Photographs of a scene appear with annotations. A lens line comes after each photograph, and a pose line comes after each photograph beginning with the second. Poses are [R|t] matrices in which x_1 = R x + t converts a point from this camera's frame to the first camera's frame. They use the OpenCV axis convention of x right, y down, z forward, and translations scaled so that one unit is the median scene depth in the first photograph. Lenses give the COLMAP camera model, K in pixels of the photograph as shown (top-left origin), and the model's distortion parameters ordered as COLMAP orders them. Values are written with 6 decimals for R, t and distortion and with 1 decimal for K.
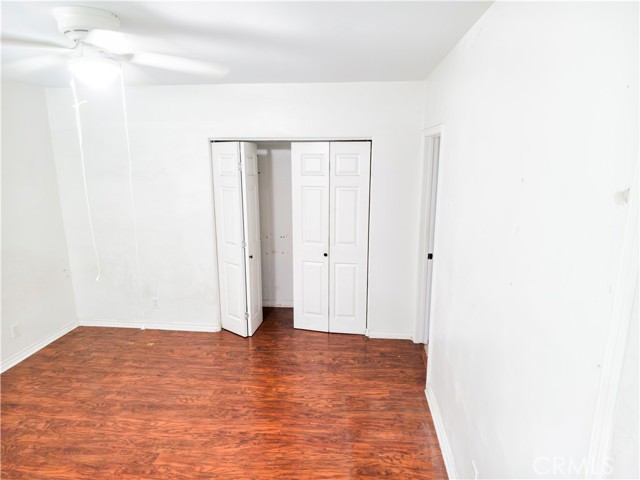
lens RADIAL K [[401.6, 0, 316.9], [0, 401.6, 236.9], [0, 0, 1]] dist [-0.004732, -0.002785]
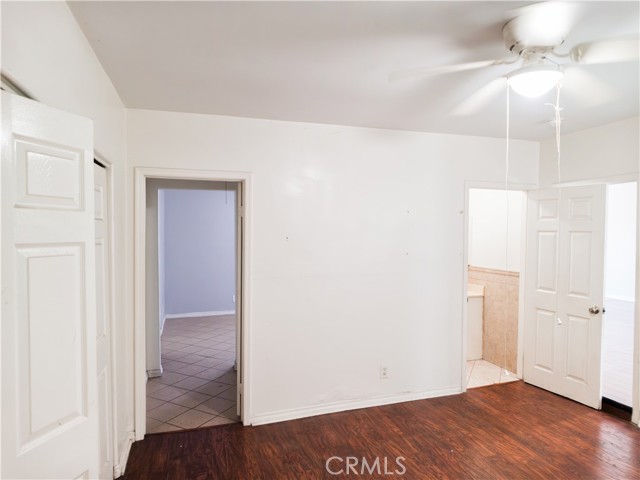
lens RADIAL K [[401.6, 0, 319.8], [0, 401.6, 240.7], [0, 0, 1]] dist [-0.004732, -0.002785]
pose [[-0.401074, -0.011450, 0.915974, -0.674847], [0.191400, 0.976804, 0.096017, -0.130163], [-0.895827, 0.213827, -0.389579, 1.061936]]
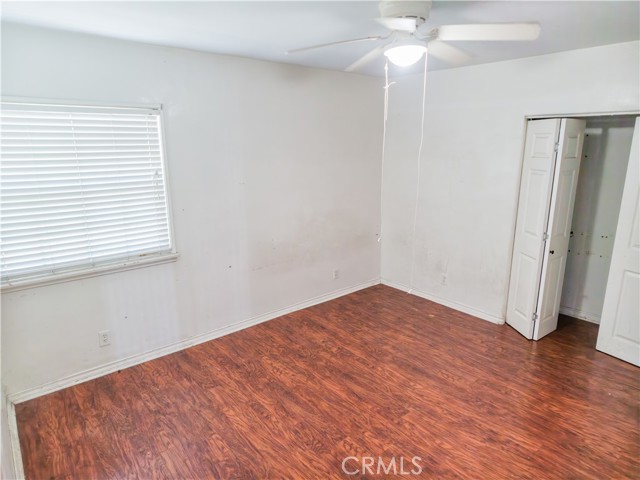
lens RADIAL K [[401.6, 0, 321.9], [0, 401.6, 237.3], [0, 0, 1]] dist [-0.004732, -0.002785]
pose [[0.720609, 0.163507, -0.673786, 0.064327], [-0.141122, 0.986042, 0.088353, 0.013178], [0.678828, 0.031418, 0.733625, 0.025172]]
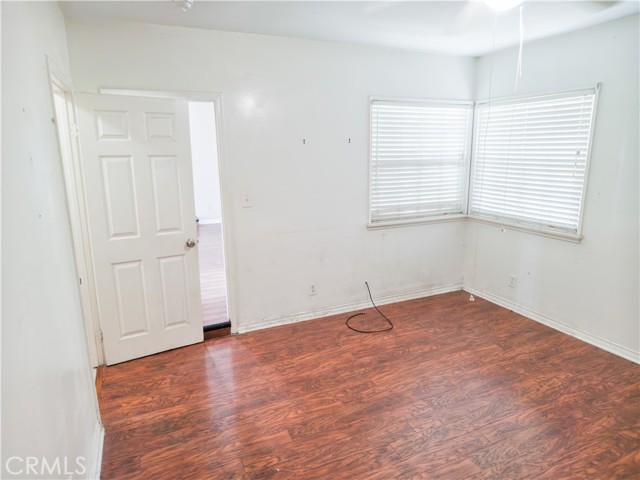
lens RADIAL K [[401.6, 0, 322.2], [0, 401.6, 238.7], [0, 0, 1]] dist [-0.004732, -0.002785]
pose [[-0.858862, 0.126887, -0.496241, 0.166978], [-0.088958, 0.917155, 0.388475, -0.125716], [0.504422, 0.377791, -0.776422, 0.952789]]
